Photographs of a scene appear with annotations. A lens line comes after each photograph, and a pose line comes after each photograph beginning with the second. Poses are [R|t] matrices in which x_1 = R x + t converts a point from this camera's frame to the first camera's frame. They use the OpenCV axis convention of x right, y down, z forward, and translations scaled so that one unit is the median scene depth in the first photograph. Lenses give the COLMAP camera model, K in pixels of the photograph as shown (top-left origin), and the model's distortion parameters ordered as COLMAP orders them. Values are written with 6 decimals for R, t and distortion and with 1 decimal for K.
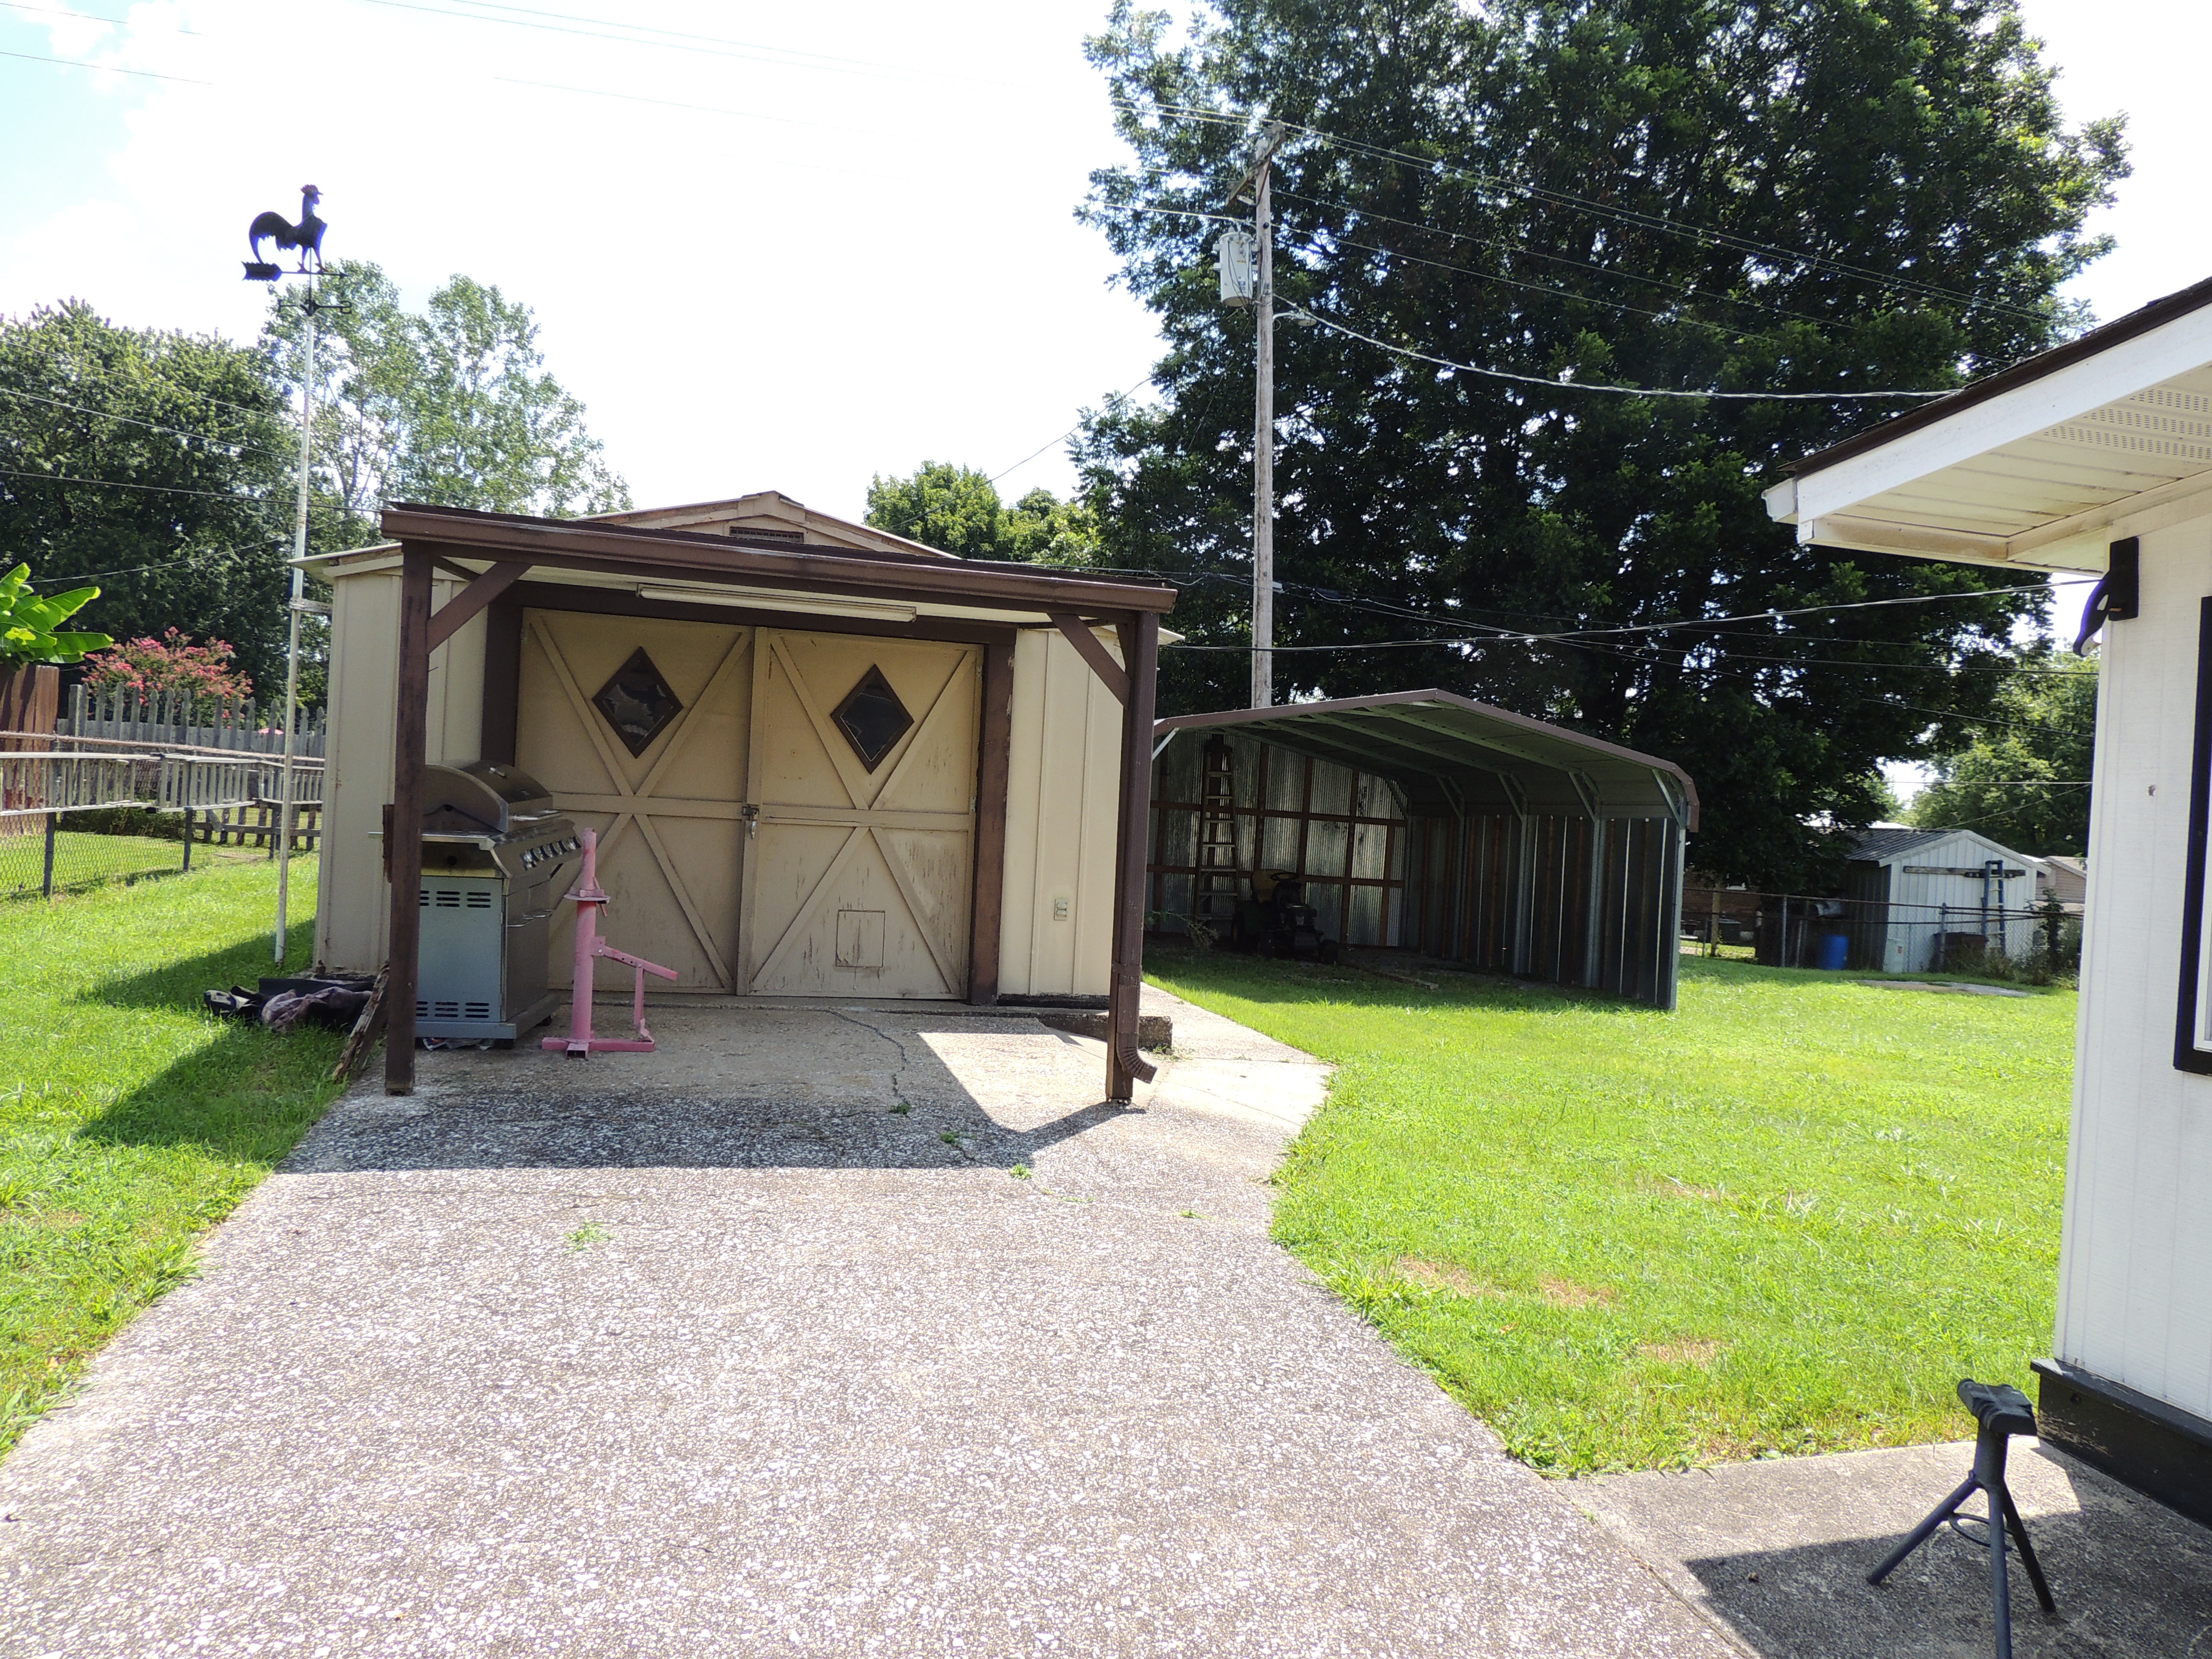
lens RADIAL K [[1569.6, 0, 1104.6], [0, 1569.6, 827.0], [0, 0, 1]] dist [-0.022482, 0.003572]
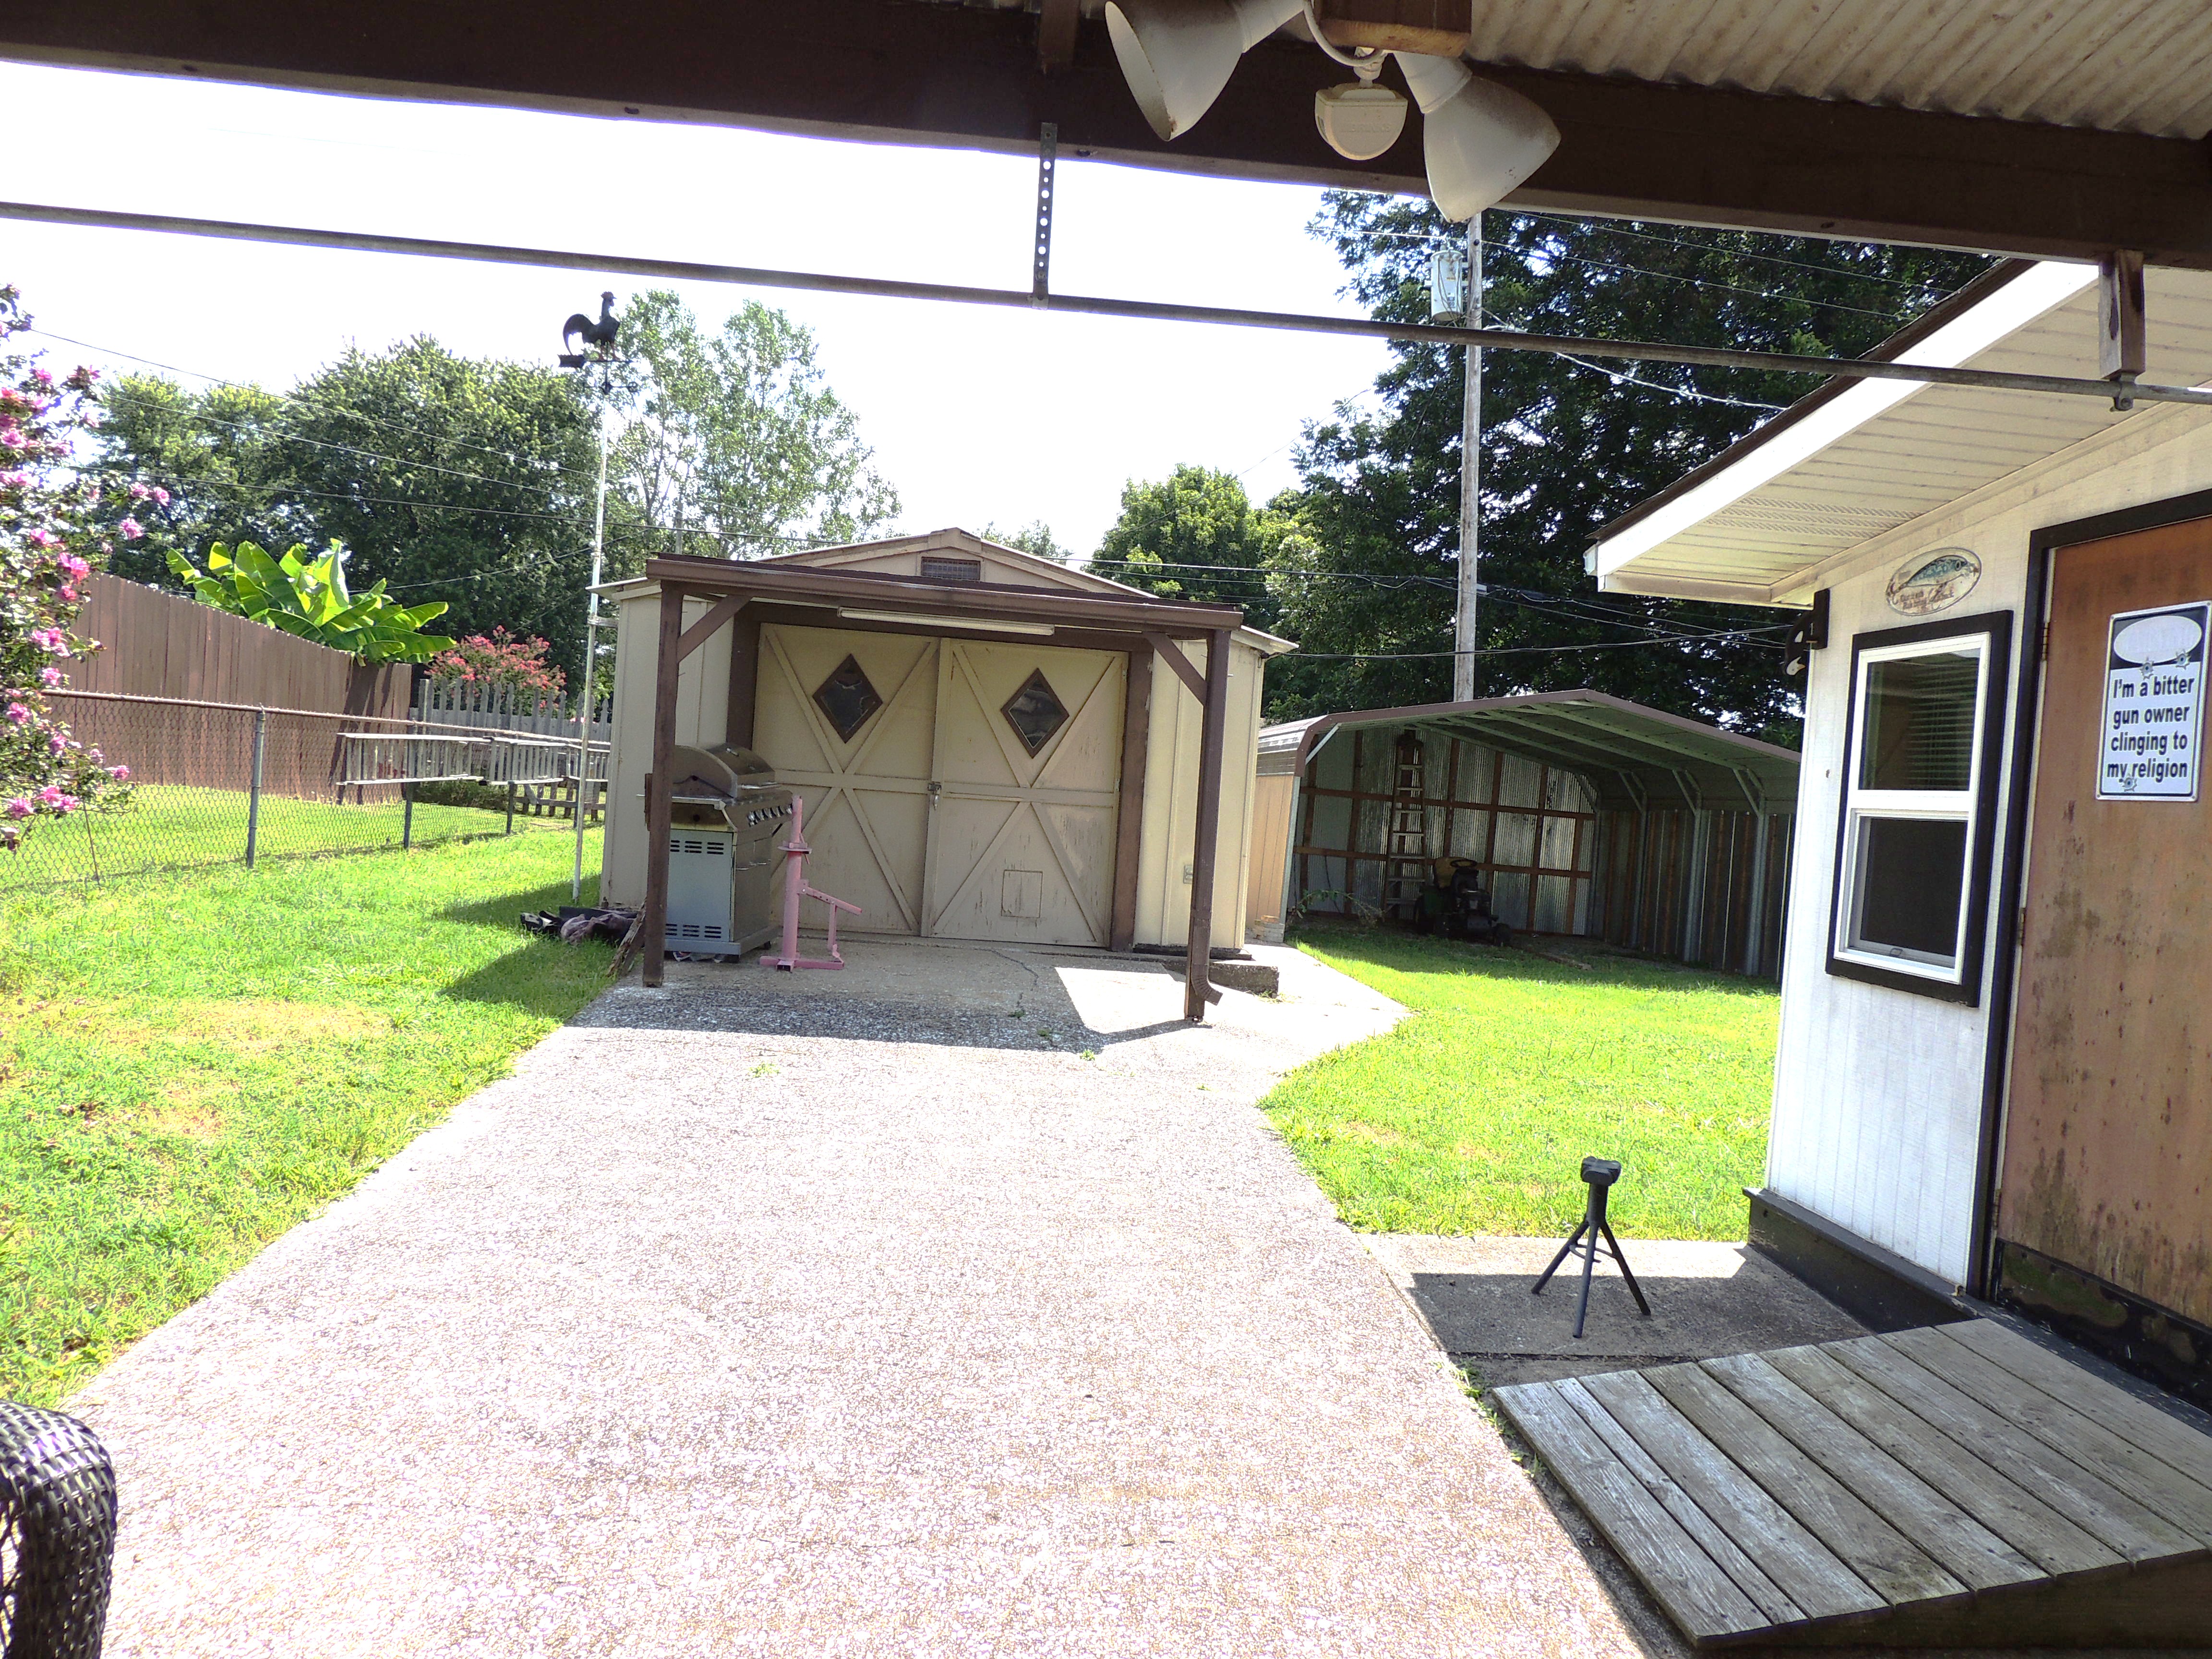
lens RADIAL K [[1569.6, 0, 1105.5], [0, 1569.6, 830.4], [0, 0, 1]] dist [-0.022482, 0.003572]
pose [[0.985796, 0.019897, -0.166763, 0.110287], [-0.018897, 0.999793, 0.007580, 0.011432], [0.166880, -0.004321, 0.985968, -0.190131]]
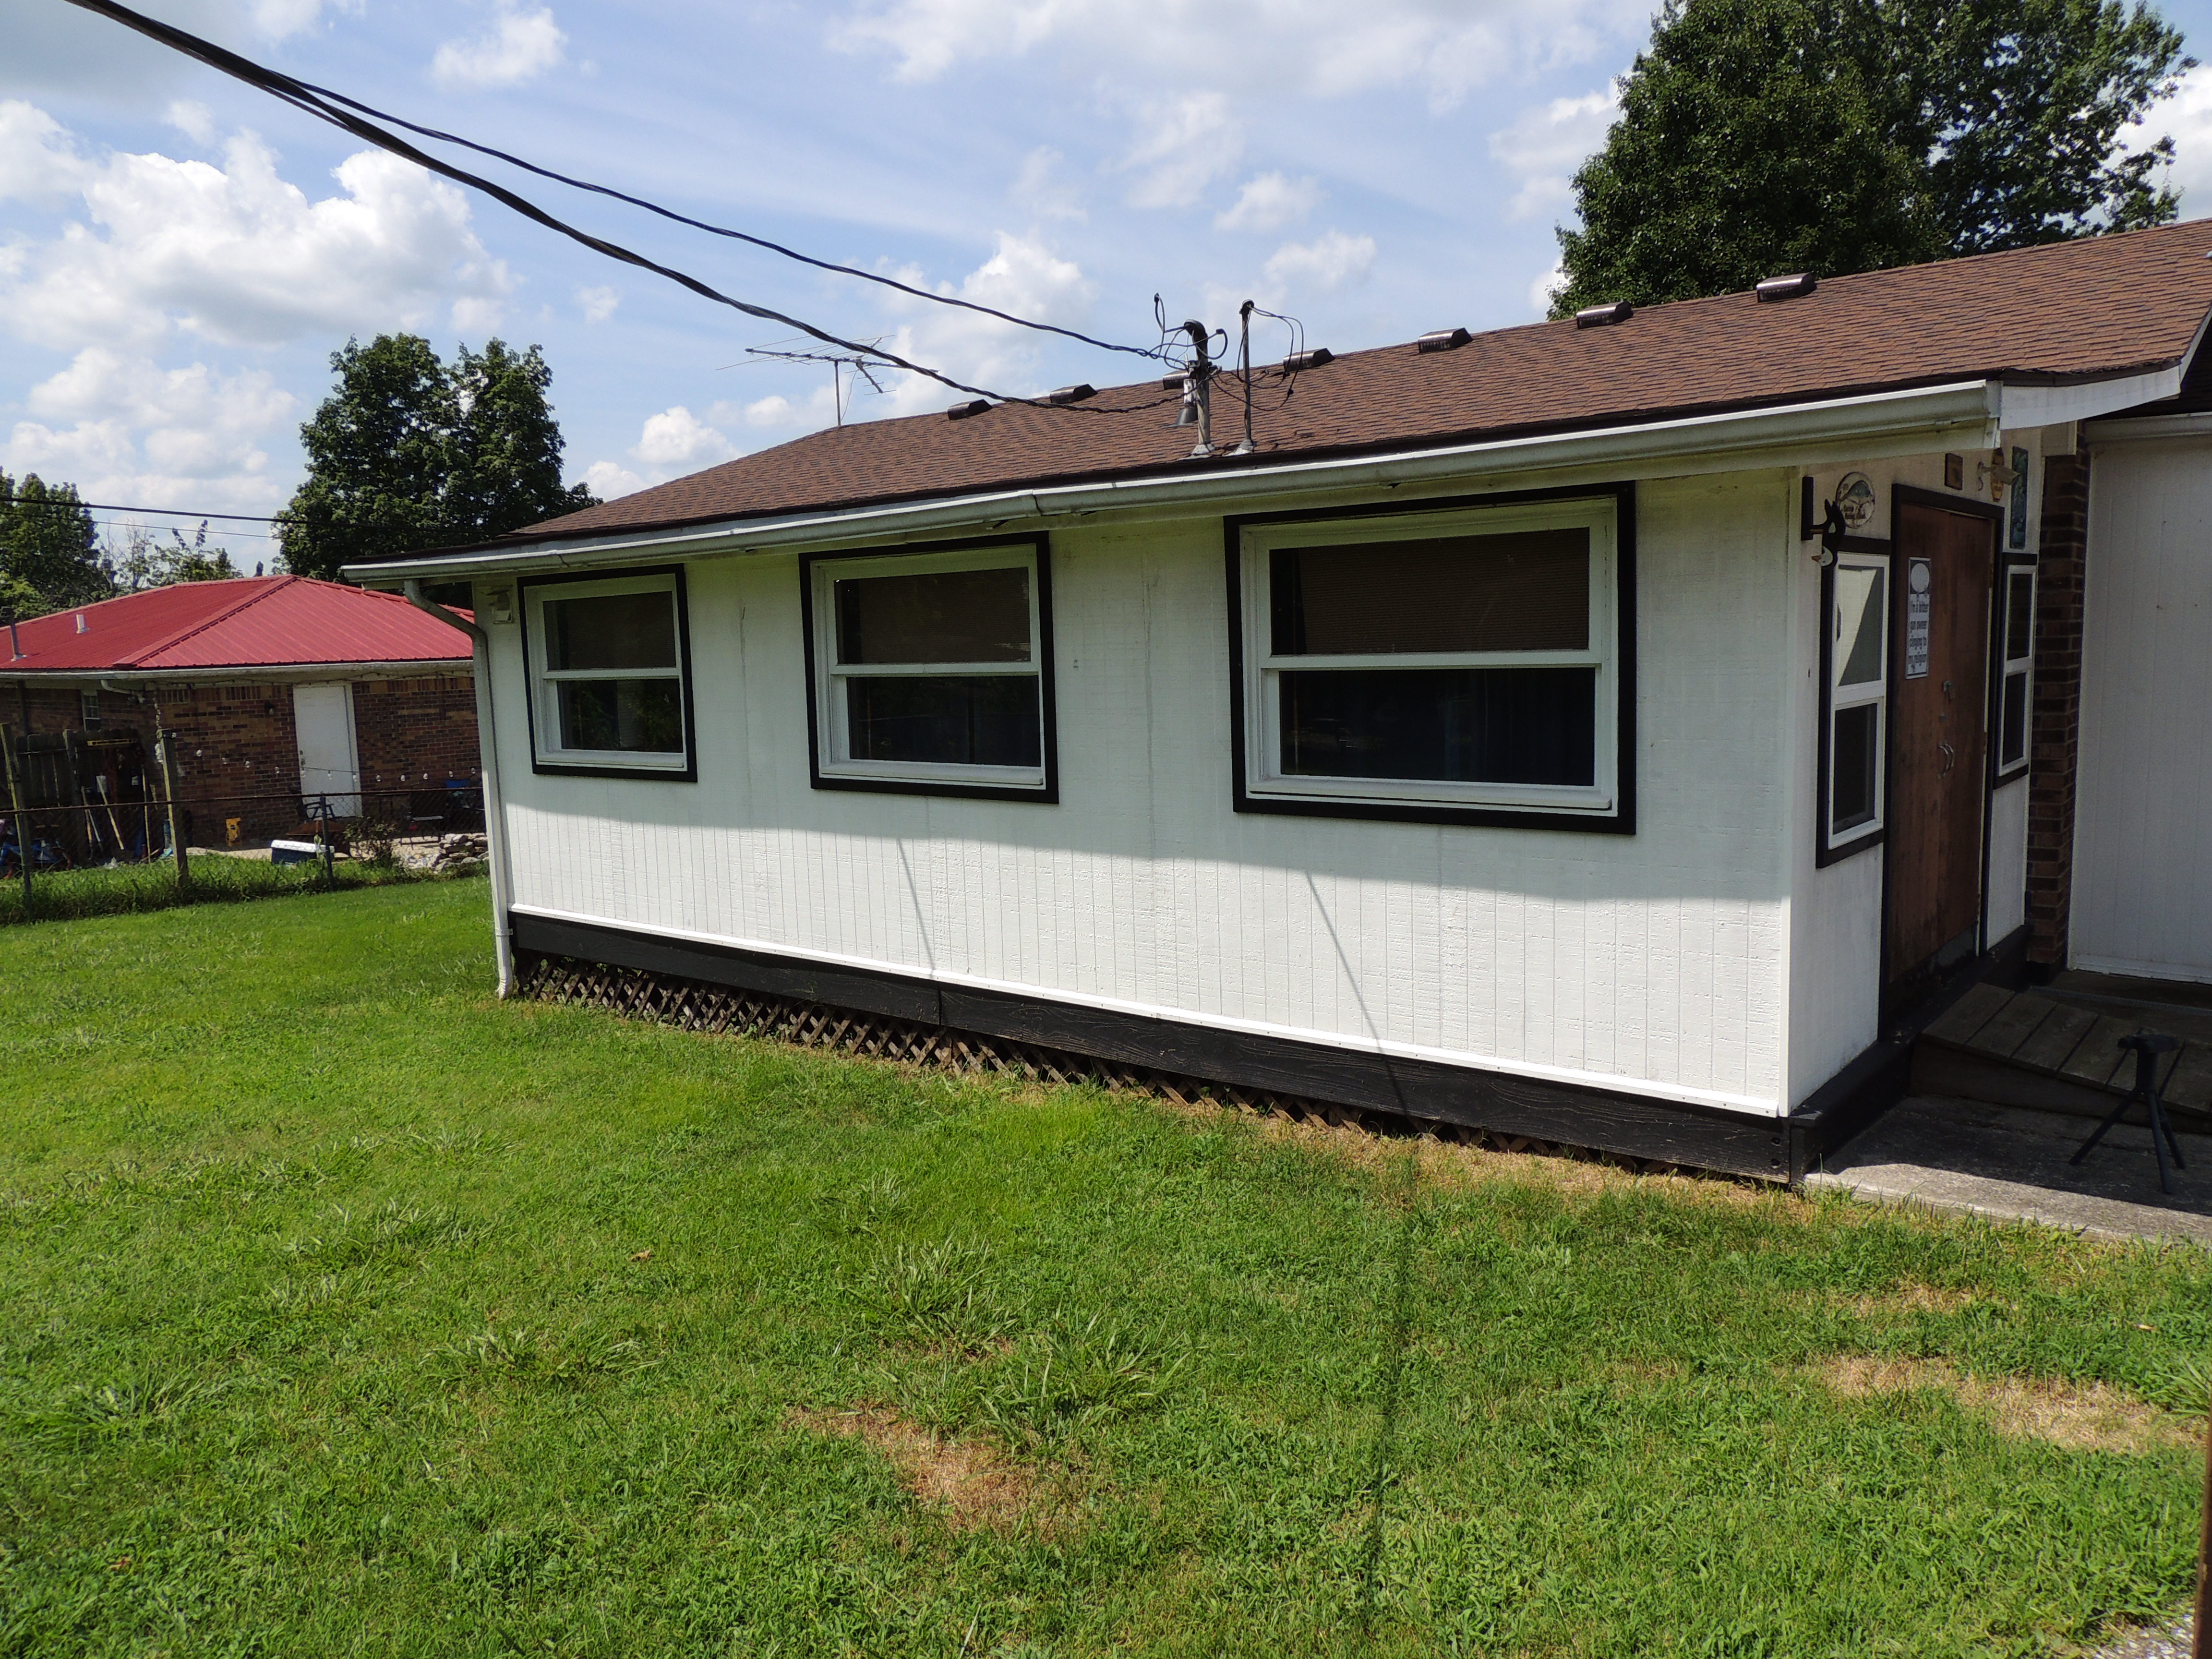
lens RADIAL K [[1569.6, 0, 1104.0], [0, 1569.6, 829.9], [0, 0, 1]] dist [-0.022482, 0.003572]
pose [[-0.590696, -0.130213, 0.796319, -0.021995], [0.008576, 0.985824, 0.167561, -0.048574], [-0.806849, 0.105807, -0.581205, 0.921807]]
